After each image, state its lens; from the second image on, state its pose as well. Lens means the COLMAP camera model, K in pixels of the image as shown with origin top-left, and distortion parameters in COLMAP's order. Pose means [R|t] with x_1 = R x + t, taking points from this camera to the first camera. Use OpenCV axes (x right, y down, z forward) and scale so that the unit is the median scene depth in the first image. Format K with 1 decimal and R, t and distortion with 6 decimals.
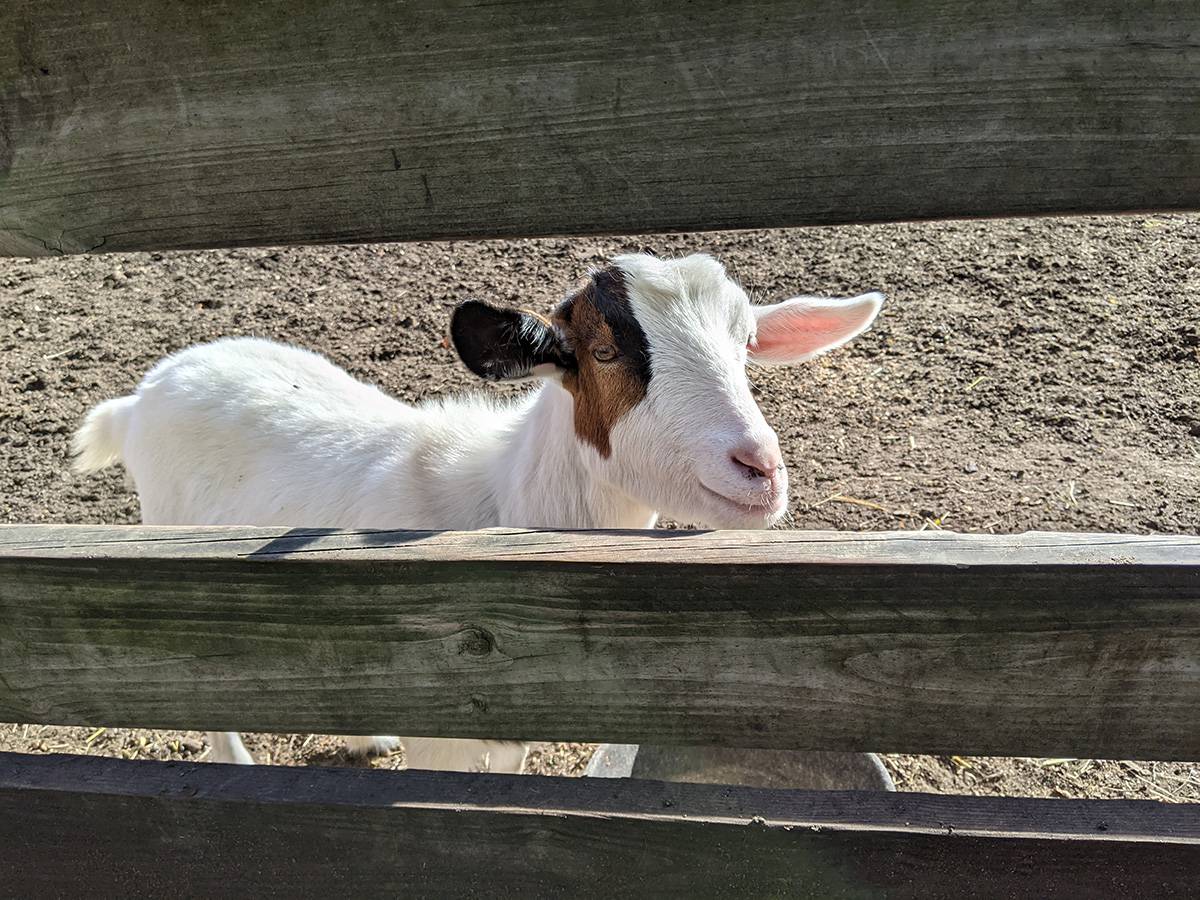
lens RADIAL K [[916.4, 0, 600.0], [0, 916.4, 450.0], [0, 0, 1]] dist [0.025953, -0.001202]
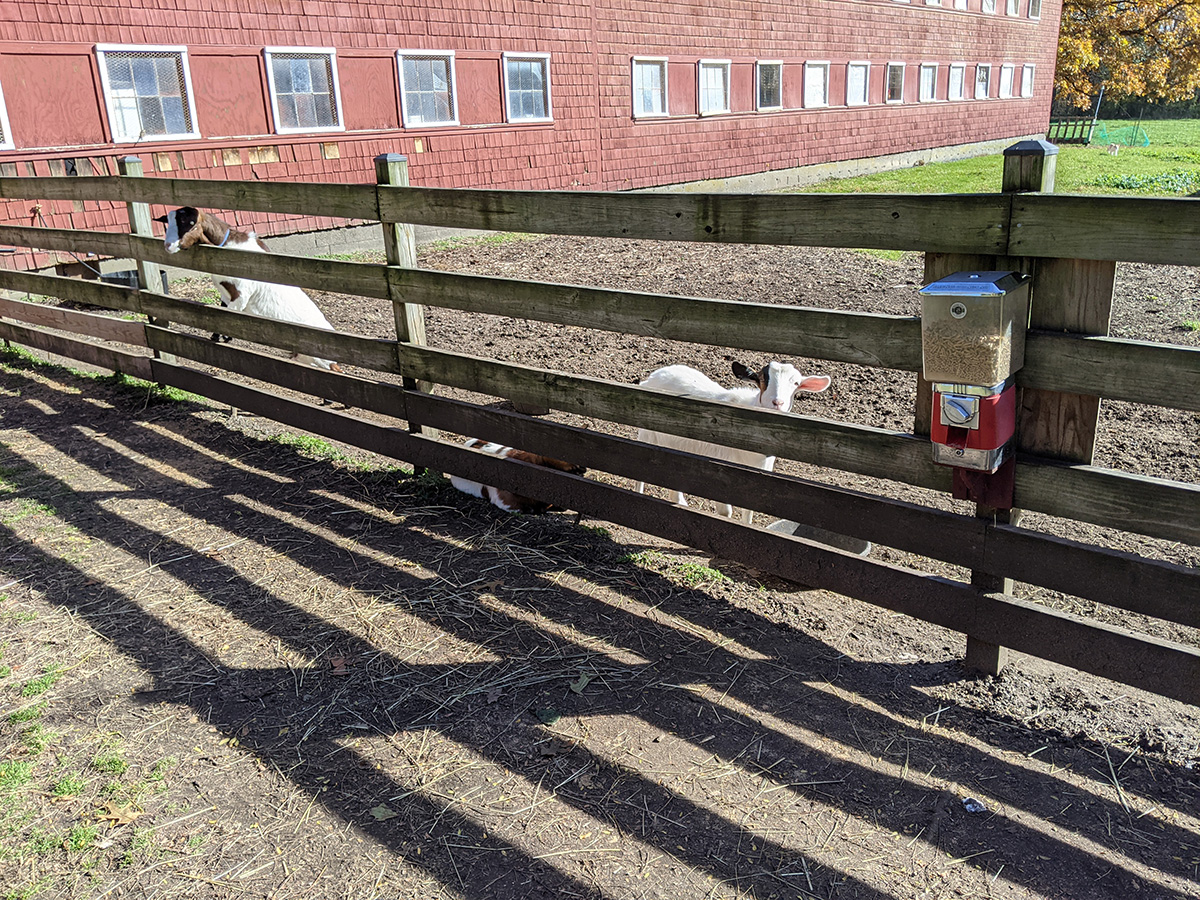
lens RADIAL K [[959.7, 0, 595.9], [0, 959.7, 435.6], [0, 0, 1]] dist [0.087261, -0.160876]
pose [[0.825847, 0.197794, -0.528066, 2.363973], [-0.250976, 0.967525, -0.030106, 0.665972], [0.504962, 0.157395, 0.848669, -4.241437]]
